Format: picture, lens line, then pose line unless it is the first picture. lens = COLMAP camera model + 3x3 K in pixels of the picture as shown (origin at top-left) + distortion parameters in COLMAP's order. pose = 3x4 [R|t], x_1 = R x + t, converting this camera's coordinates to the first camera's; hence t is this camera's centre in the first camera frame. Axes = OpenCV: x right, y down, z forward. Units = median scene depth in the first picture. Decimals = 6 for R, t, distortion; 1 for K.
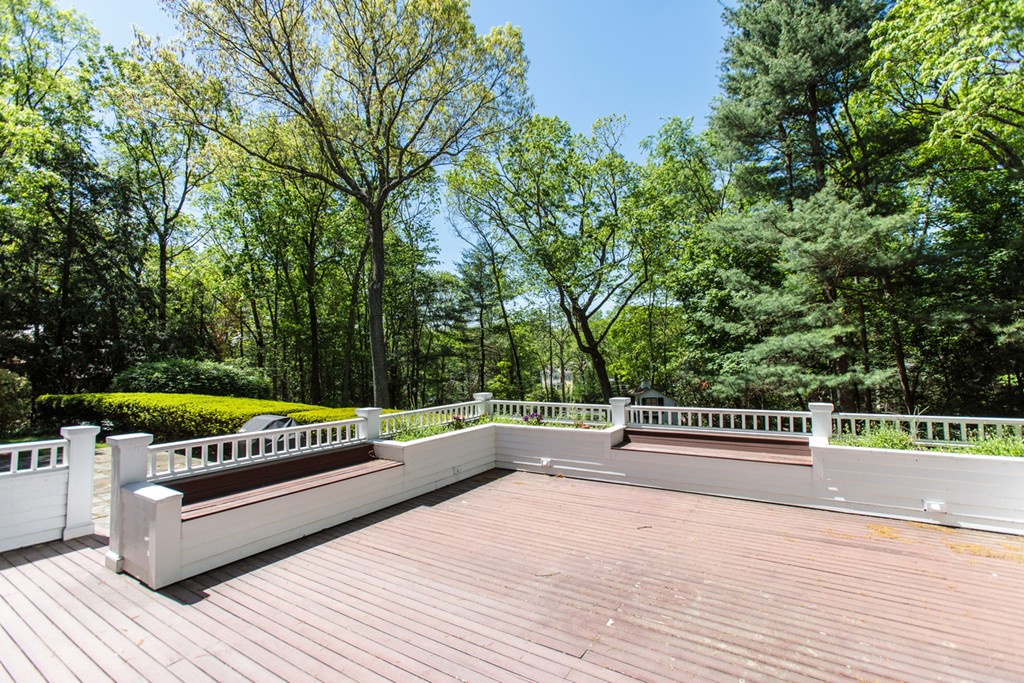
lens RADIAL K [[456.5, 0, 510.5], [0, 456.5, 342.1], [0, 0, 1]] dist [-0.005319, 0.001825]
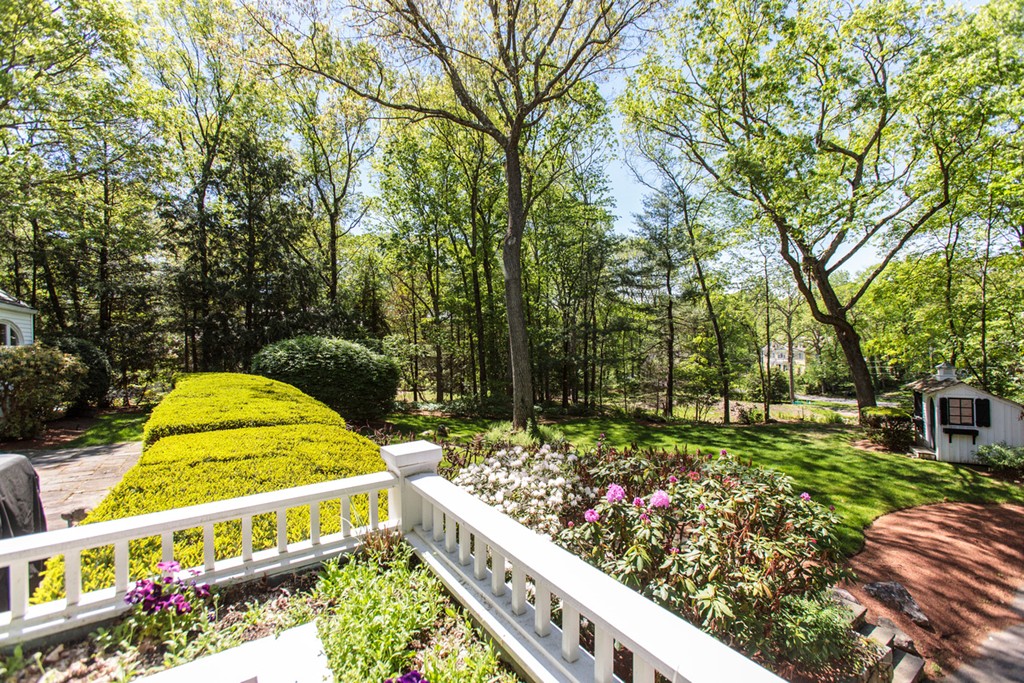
lens RADIAL K [[456.5, 0, 514.7], [0, 456.5, 342.9], [0, 0, 1]] dist [-0.005319, 0.001825]
pose [[0.907698, 0.000448, -0.419623, 0.026274], [0.022374, 0.998525, 0.049464, 0.007506], [0.419026, -0.054287, 0.906350, 0.169252]]
